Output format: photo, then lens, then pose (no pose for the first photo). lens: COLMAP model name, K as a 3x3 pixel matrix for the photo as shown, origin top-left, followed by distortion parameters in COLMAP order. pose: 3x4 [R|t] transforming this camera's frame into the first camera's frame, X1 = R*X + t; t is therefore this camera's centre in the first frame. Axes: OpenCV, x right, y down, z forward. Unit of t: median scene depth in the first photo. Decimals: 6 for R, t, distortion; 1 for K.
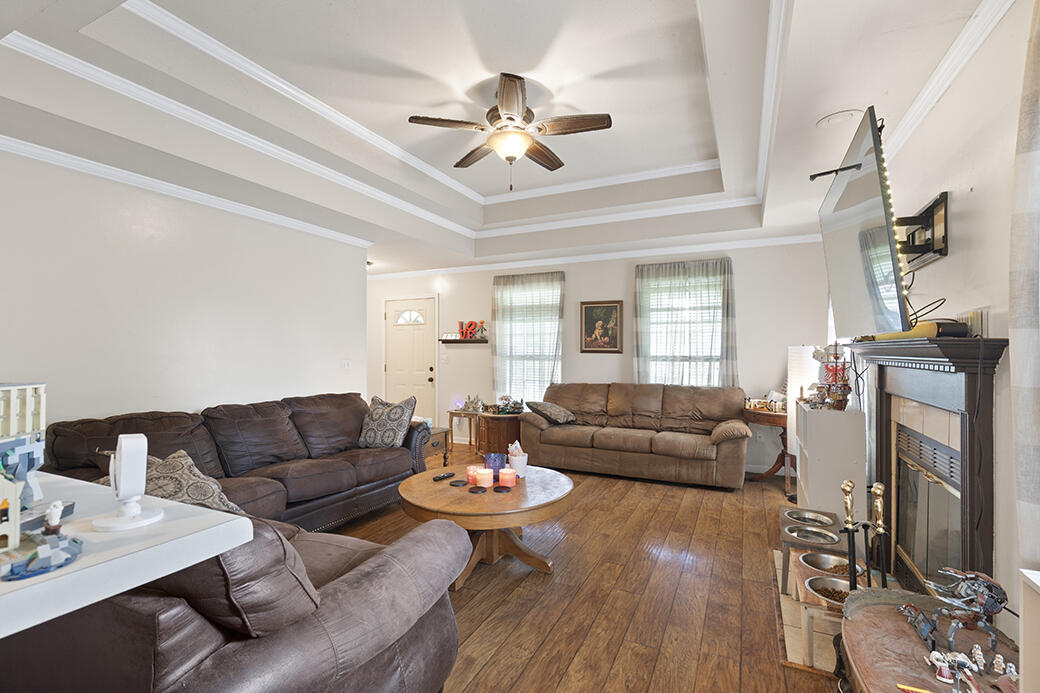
lens RADIAL K [[465.8, 0, 518.5], [0, 465.8, 350.1], [0, 0, 1]] dist [0.001498, 0.000044]
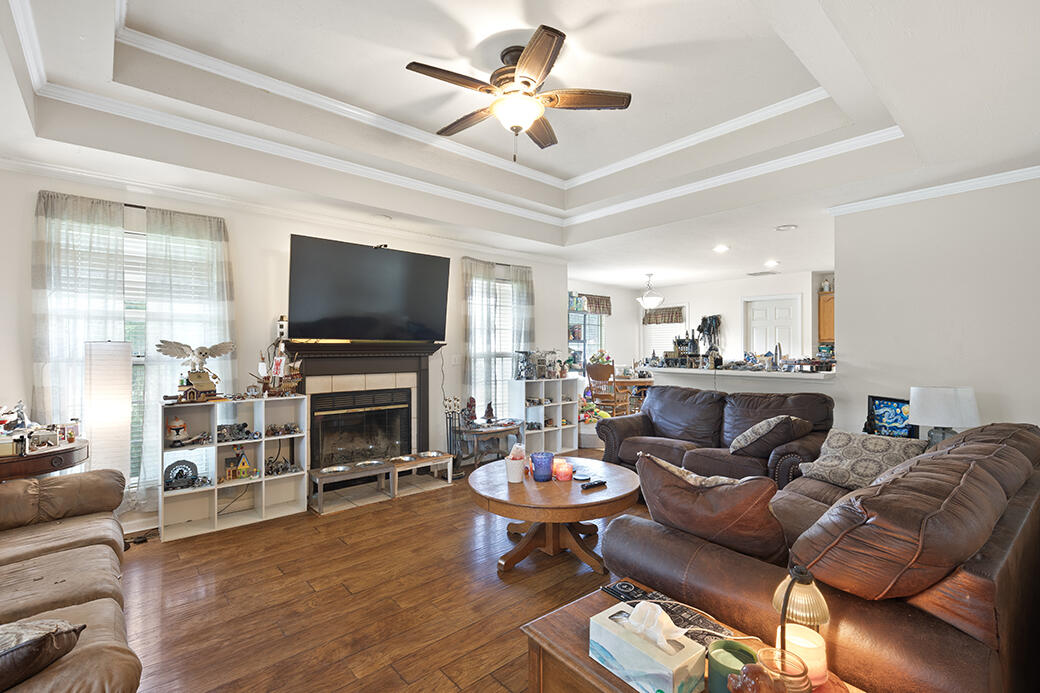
lens RADIAL K [[465.8, 0, 518.5], [0, 465.8, 350.1], [0, 0, 1]] dist [0.001498, 0.000044]
pose [[-0.923149, -0.001220, 0.384440, -0.332227], [-0.001702, 0.999998, -0.000914, 0.004932], [-0.384438, -0.001498, -0.923149, 1.689077]]
